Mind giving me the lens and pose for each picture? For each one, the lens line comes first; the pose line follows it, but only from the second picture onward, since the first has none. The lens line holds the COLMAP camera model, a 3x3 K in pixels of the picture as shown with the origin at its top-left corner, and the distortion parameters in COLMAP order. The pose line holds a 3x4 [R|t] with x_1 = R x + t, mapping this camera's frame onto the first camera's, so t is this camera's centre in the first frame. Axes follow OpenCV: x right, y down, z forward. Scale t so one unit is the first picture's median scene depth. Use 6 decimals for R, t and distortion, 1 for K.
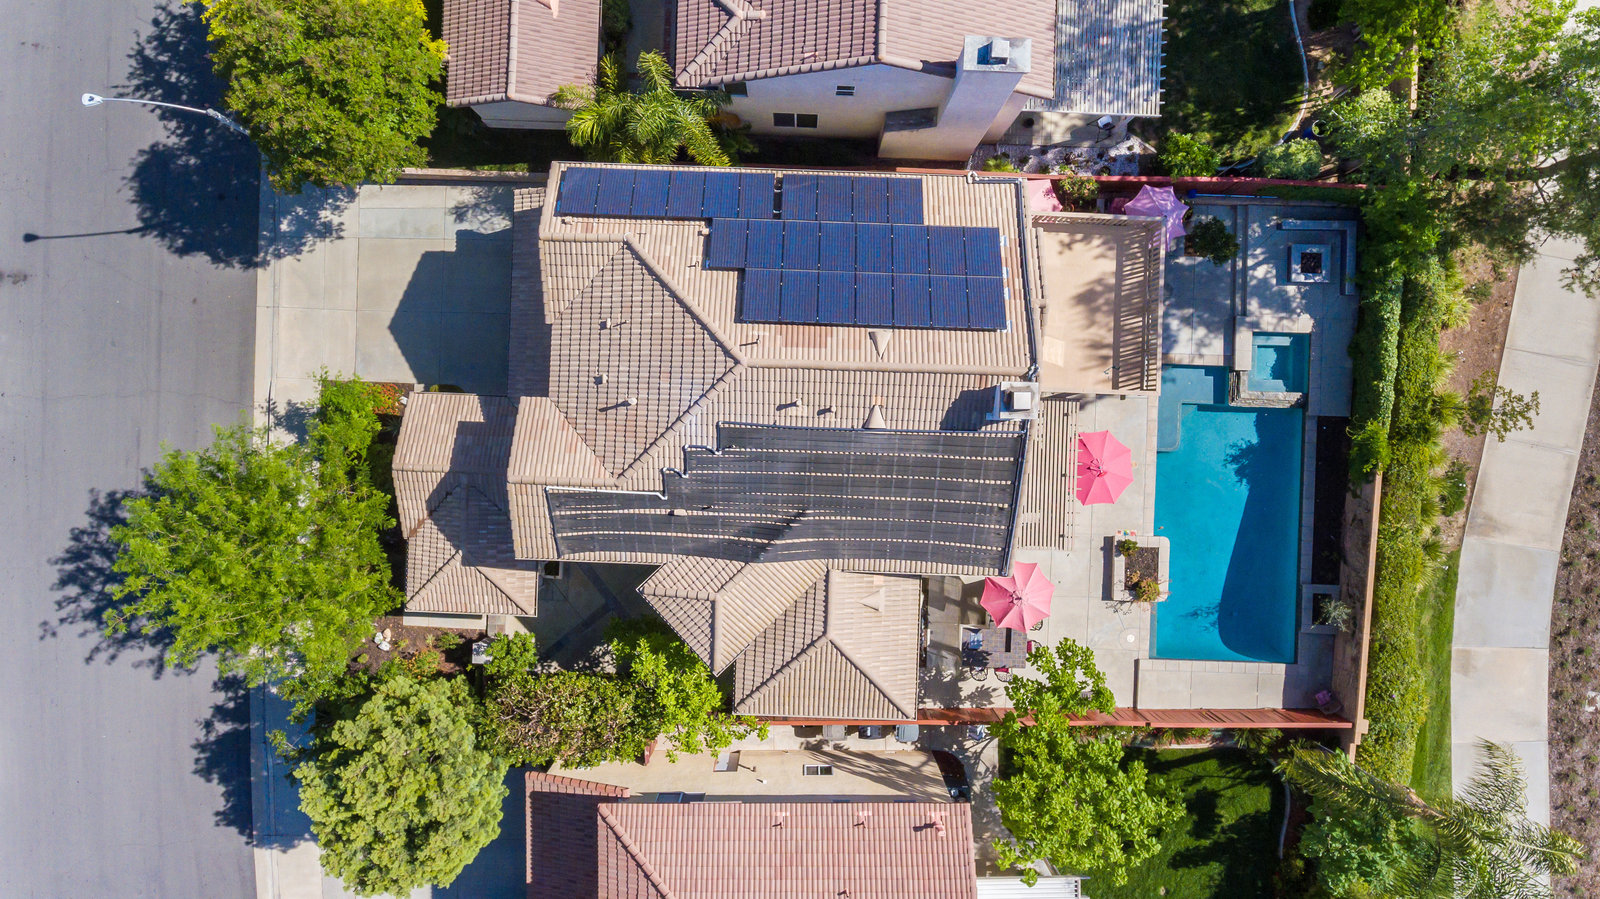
lens RADIAL K [[938.3, 0, 791.0], [0, 938.3, 412.7], [0, 0, 1]] dist [-0.003856, -0.000566]
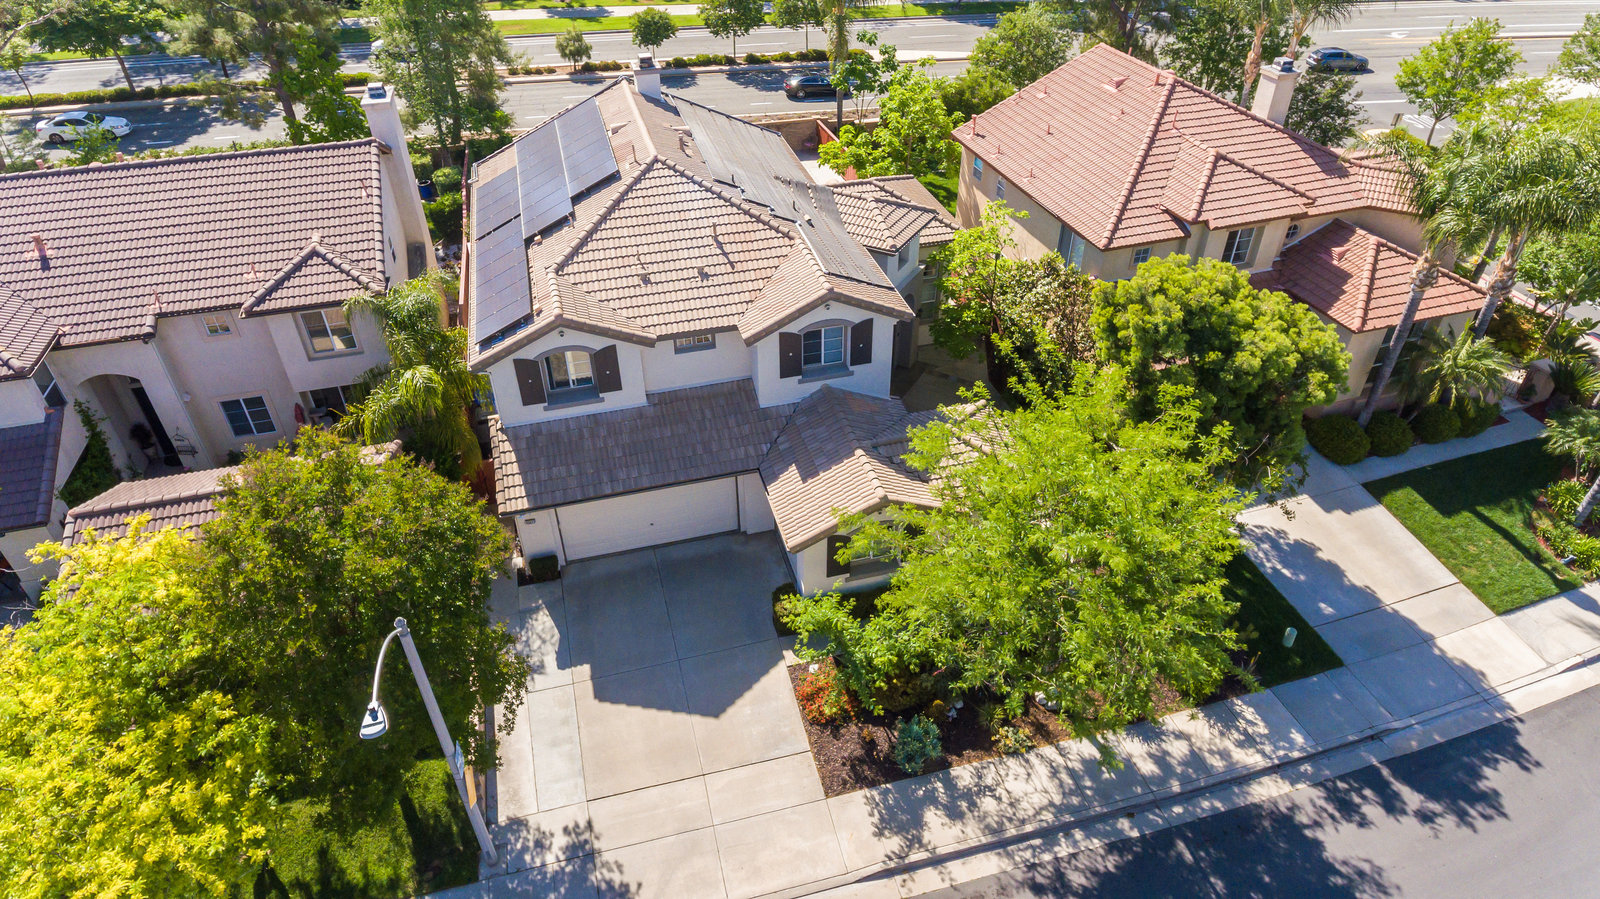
lens RADIAL K [[938.3, 0, 791.0], [0, 938.3, 412.7], [0, 0, 1]] dist [-0.003856, -0.000566]
pose [[-0.291335, -0.560042, 0.775550, -0.836075], [0.956597, -0.176323, 0.232019, -0.155974], [0.006807, 0.809483, 0.587103, 0.433664]]
